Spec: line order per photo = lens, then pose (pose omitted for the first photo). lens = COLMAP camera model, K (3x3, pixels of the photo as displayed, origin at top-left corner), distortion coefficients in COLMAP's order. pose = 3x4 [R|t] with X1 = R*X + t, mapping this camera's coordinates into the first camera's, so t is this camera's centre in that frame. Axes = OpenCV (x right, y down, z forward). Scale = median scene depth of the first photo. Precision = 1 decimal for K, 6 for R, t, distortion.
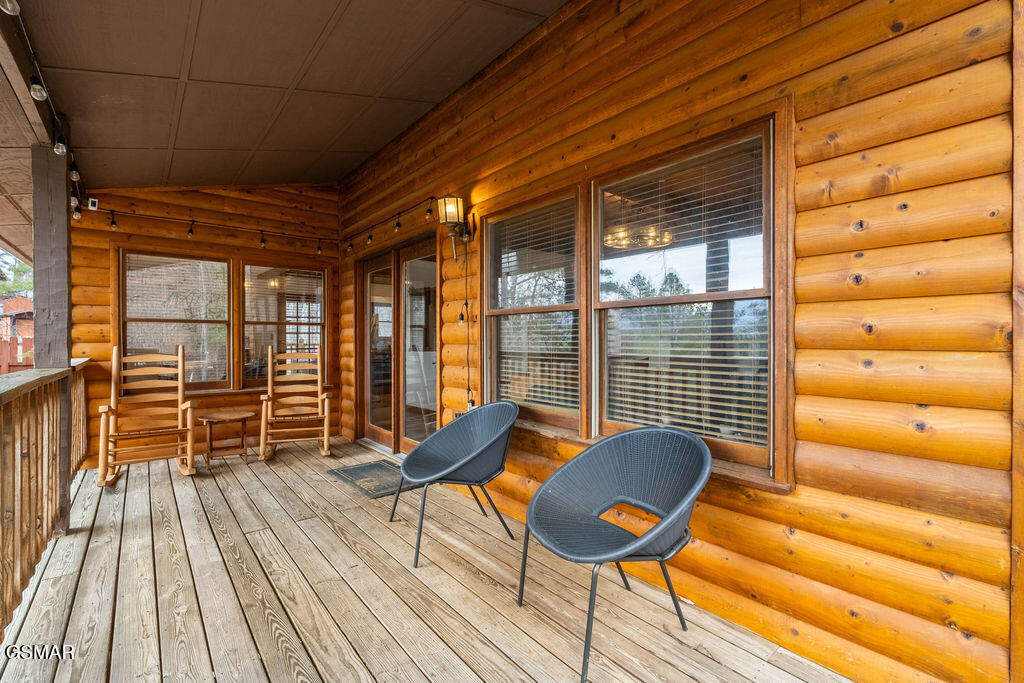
lens RADIAL K [[451.1, 0, 511.3], [0, 451.1, 340.9], [0, 0, 1]] dist [-0.002644, 0.000418]
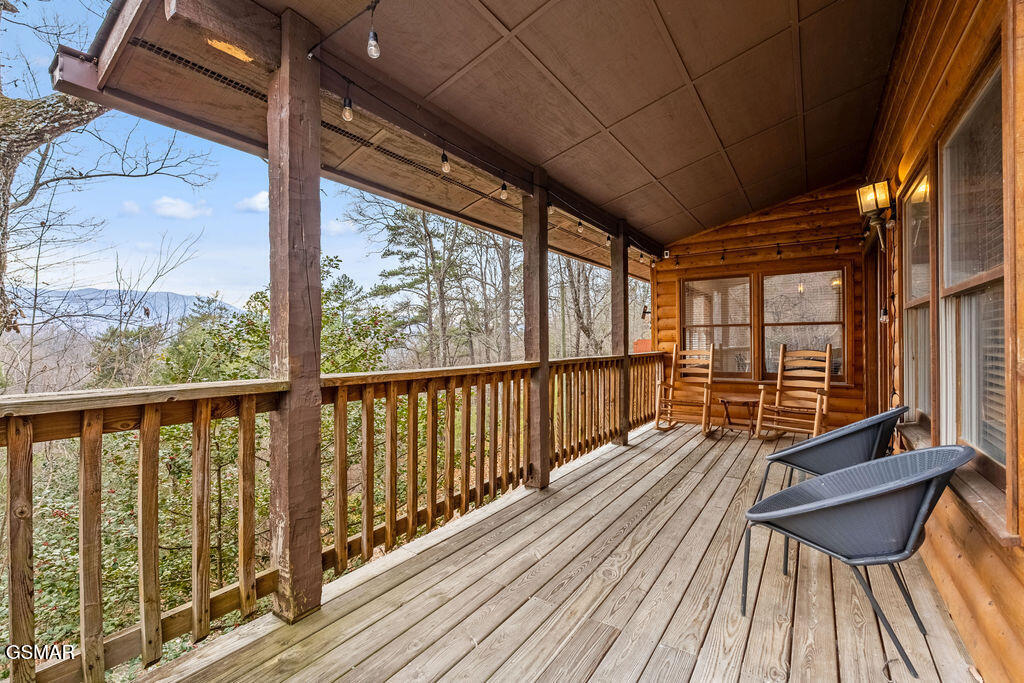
lens RADIAL K [[451.1, 0, 502.0], [0, 451.1, 342.0], [0, 0, 1]] dist [-0.002644, 0.000418]
pose [[0.272953, -0.004452, -0.962017, 0.416624], [0.005400, 0.999981, -0.003095, 0.005564], [0.962012, -0.004350, 0.272972, 0.009845]]
